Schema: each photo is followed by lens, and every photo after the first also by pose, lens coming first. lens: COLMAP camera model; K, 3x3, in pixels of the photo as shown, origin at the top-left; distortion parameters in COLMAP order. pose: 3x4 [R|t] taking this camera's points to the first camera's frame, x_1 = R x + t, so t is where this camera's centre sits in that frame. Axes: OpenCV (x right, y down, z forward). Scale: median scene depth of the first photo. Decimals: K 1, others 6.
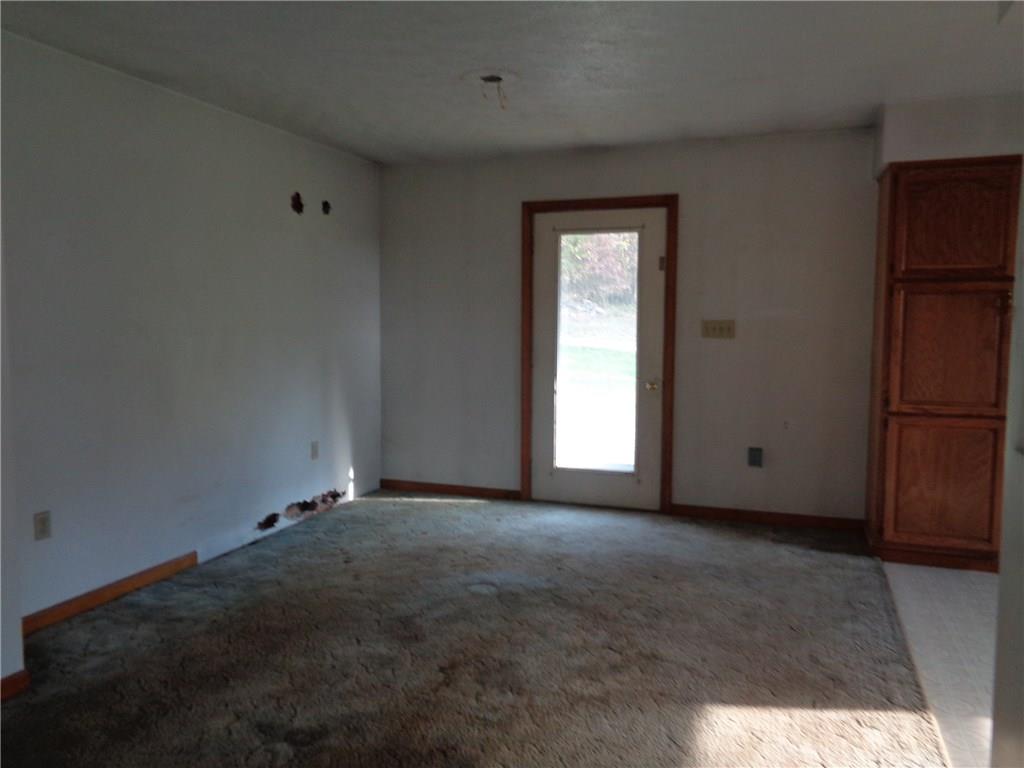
lens RADIAL K [[767.1, 0, 512.7], [0, 767.1, 384.4], [0, 0, 1]] dist [0.006086, 0.010873]
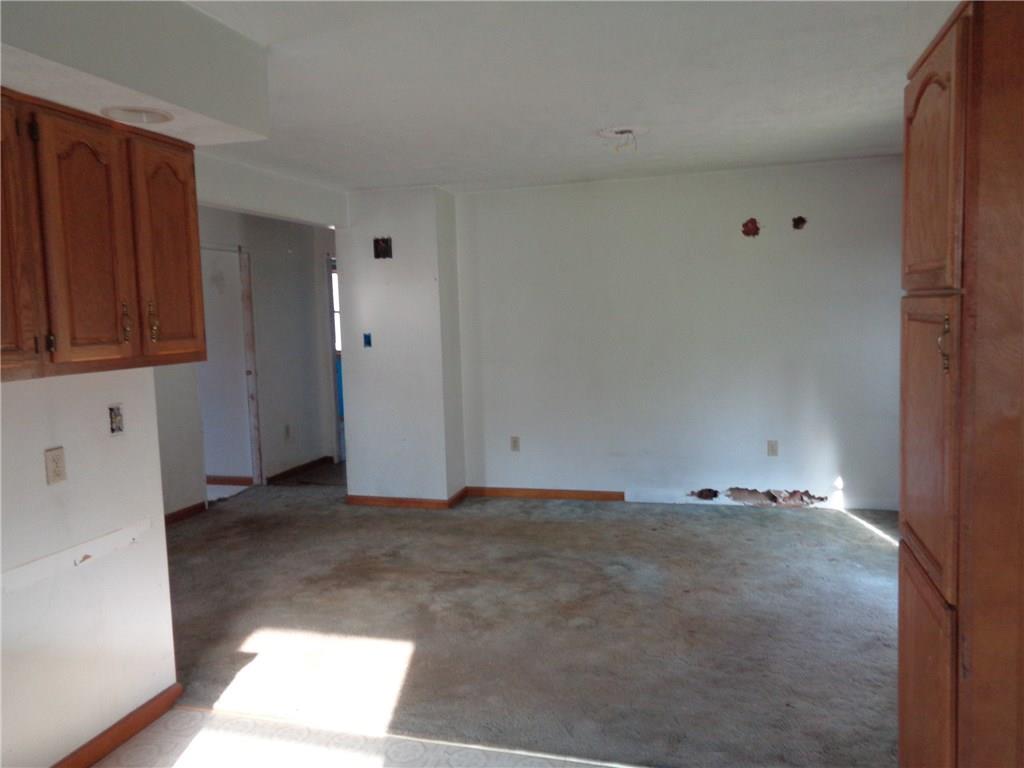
lens RADIAL K [[767.1, 0, 512.9], [0, 767.1, 382.1], [0, 0, 1]] dist [0.006086, 0.010873]
pose [[0.065696, 0.087008, -0.994039, 1.066872], [-0.052429, 0.995116, 0.083637, -0.107266], [0.996461, 0.046622, 0.069937, 0.726244]]
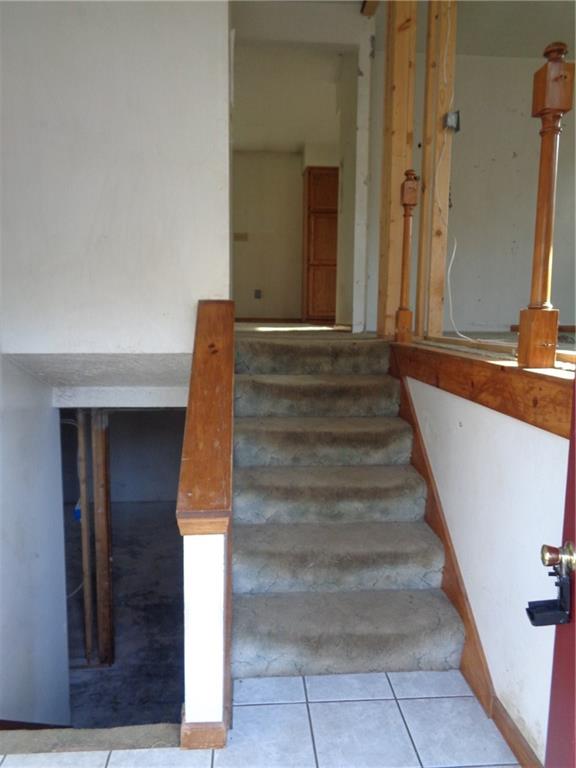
lens RADIAL K [[575.3, 0, 287.5], [0, 575.3, 383.6], [0, 0, 1]] dist [0.006086, 0.010873]
pose [[0.914077, -0.042577, 0.403300, -0.339172], [0.025883, 0.998571, 0.046759, 0.315332], [-0.404715, -0.032303, 0.913872, -0.677277]]
